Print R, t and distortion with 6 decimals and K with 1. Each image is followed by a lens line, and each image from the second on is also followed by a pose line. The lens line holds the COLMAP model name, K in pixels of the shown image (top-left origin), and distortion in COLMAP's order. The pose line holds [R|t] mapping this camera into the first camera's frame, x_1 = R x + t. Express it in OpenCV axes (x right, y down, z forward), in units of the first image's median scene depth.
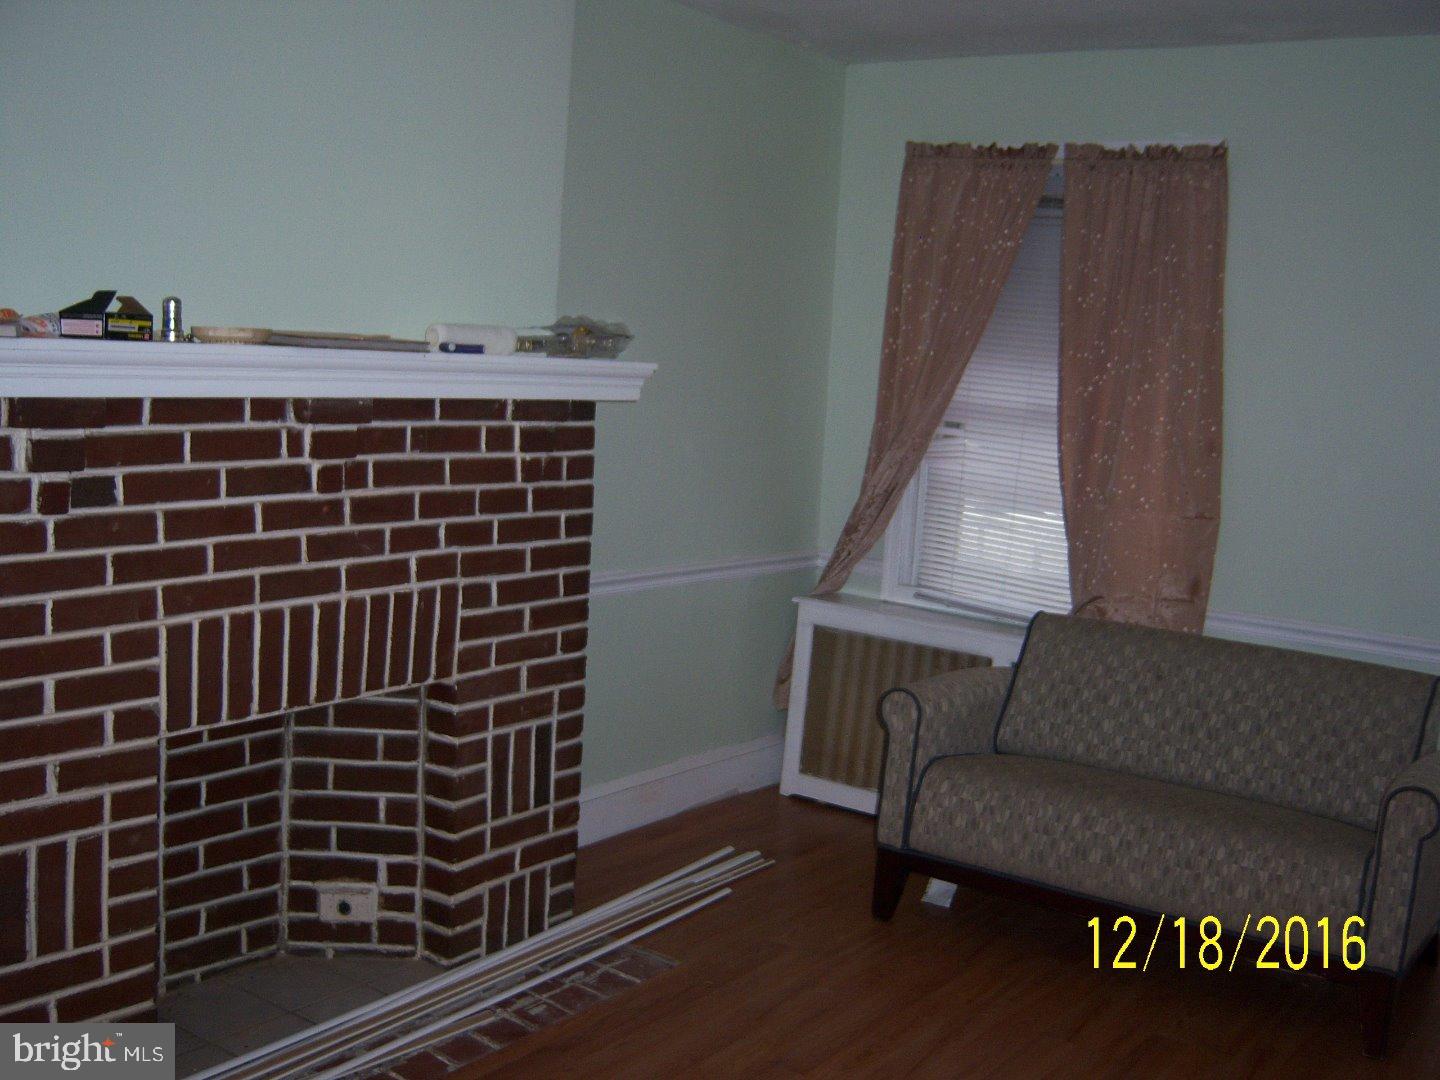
lens RADIAL K [[1514.8, 0, 718.9], [0, 1514.8, 541.7], [0, 0, 1]] dist [-0.100995, 0.000000]
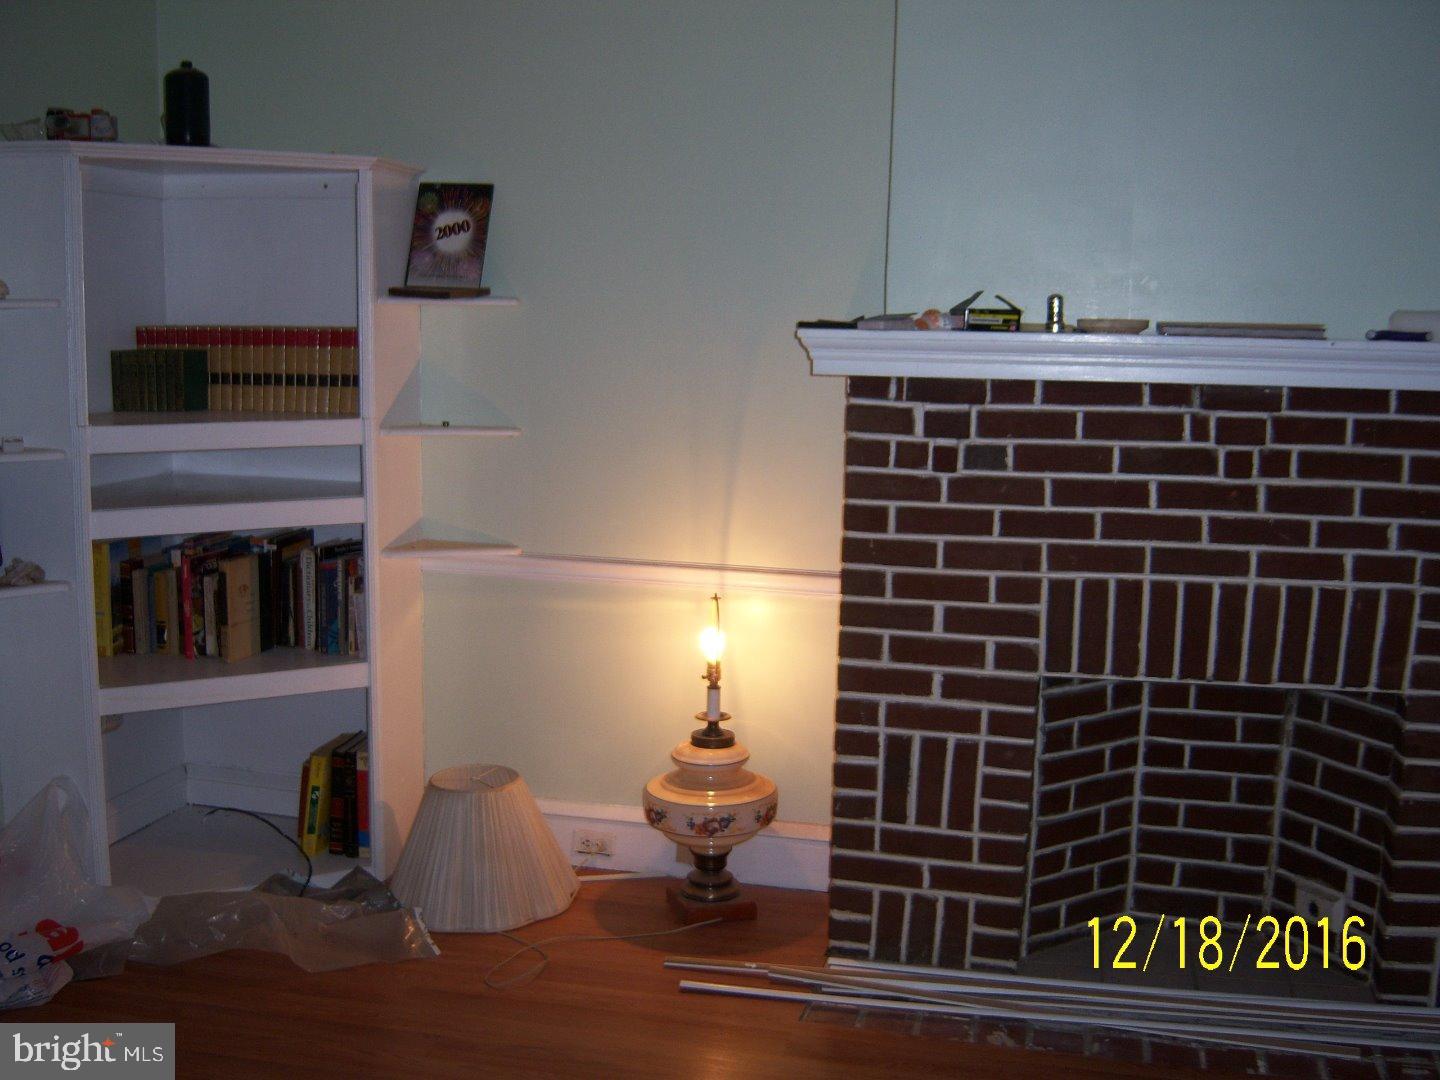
lens RADIAL K [[1514.8, 0, 717.9], [0, 1514.8, 537.9], [0, 0, 1]] dist [-0.100995, 0.000000]
pose [[0.397043, 0.082596, -0.914076, 0.587425], [-0.105278, 0.993467, 0.044041, 0.000485], [0.911742, 0.078746, 0.403144, 0.290576]]
